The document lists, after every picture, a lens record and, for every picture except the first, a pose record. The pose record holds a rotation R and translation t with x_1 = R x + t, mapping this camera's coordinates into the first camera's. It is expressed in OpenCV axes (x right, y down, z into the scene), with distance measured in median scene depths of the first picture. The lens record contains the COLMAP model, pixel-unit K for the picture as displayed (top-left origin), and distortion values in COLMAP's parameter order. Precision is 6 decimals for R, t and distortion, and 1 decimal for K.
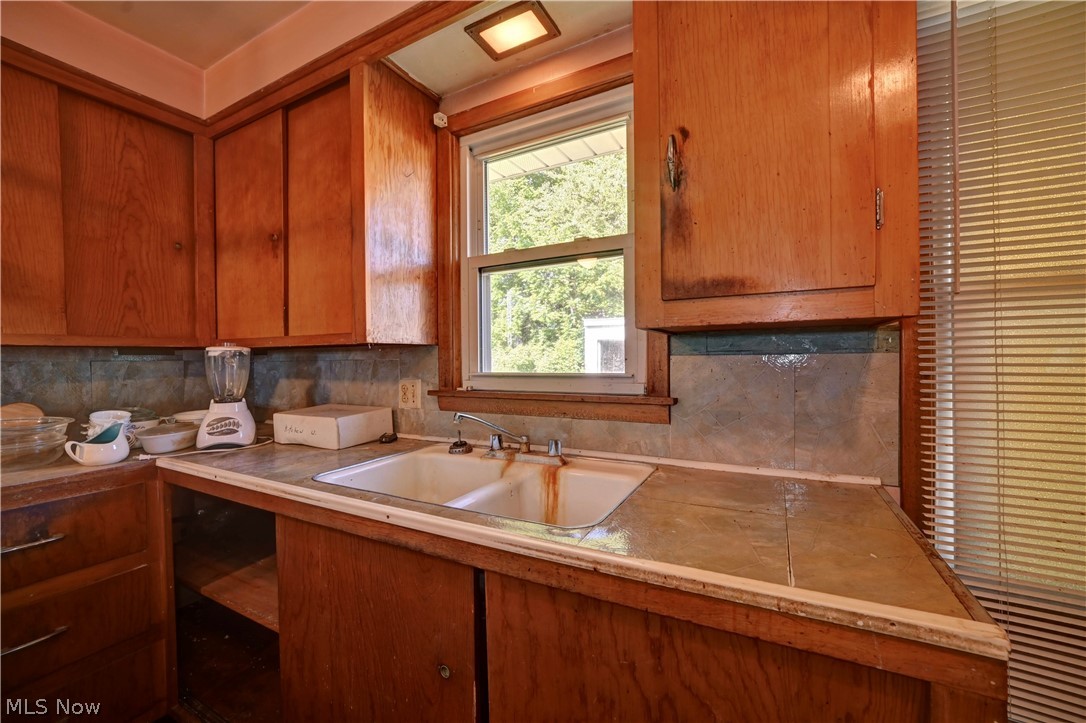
lens RADIAL K [[436.9, 0, 543.0], [0, 436.9, 361.5], [0, 0, 1]] dist [-0.018306, 0.000394]
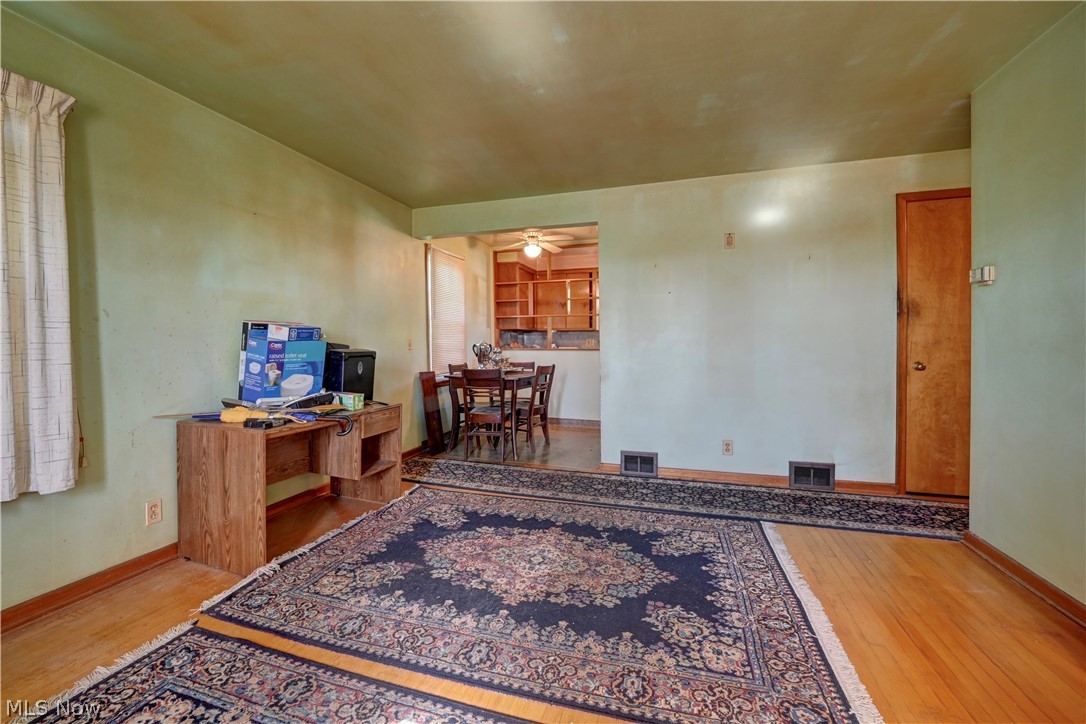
lens RADIAL K [[436.9, 0, 543.0], [0, 436.9, 362.0], [0, 0, 1]] dist [-0.018306, 0.000394]
pose [[0.979786, -0.006933, 0.199927, -1.879759], [0.000481, 0.999478, 0.032301, 0.150913], [-0.200047, -0.031552, 0.979278, -3.606416]]
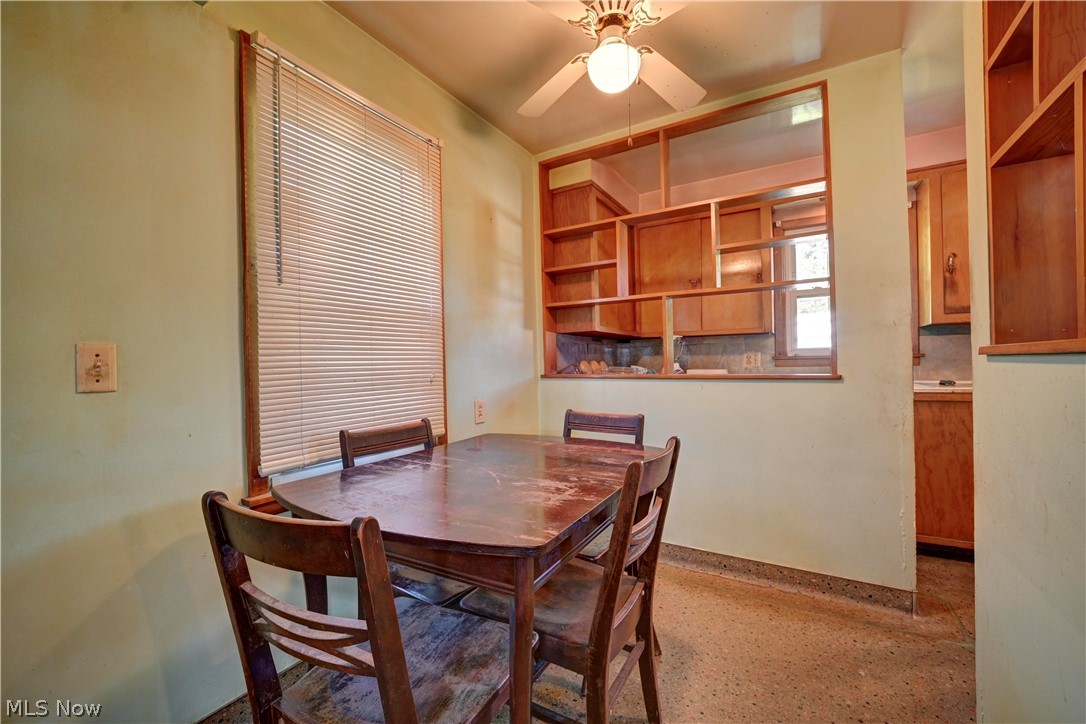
lens RADIAL K [[436.9, 0, 543.0], [0, 436.9, 362.0], [0, 0, 1]] dist [-0.018306, 0.000394]
pose [[0.998478, -0.005177, -0.054899, -1.371118], [0.004585, 0.999930, -0.010910, 0.122157], [0.054952, 0.010641, 0.998432, -1.207671]]
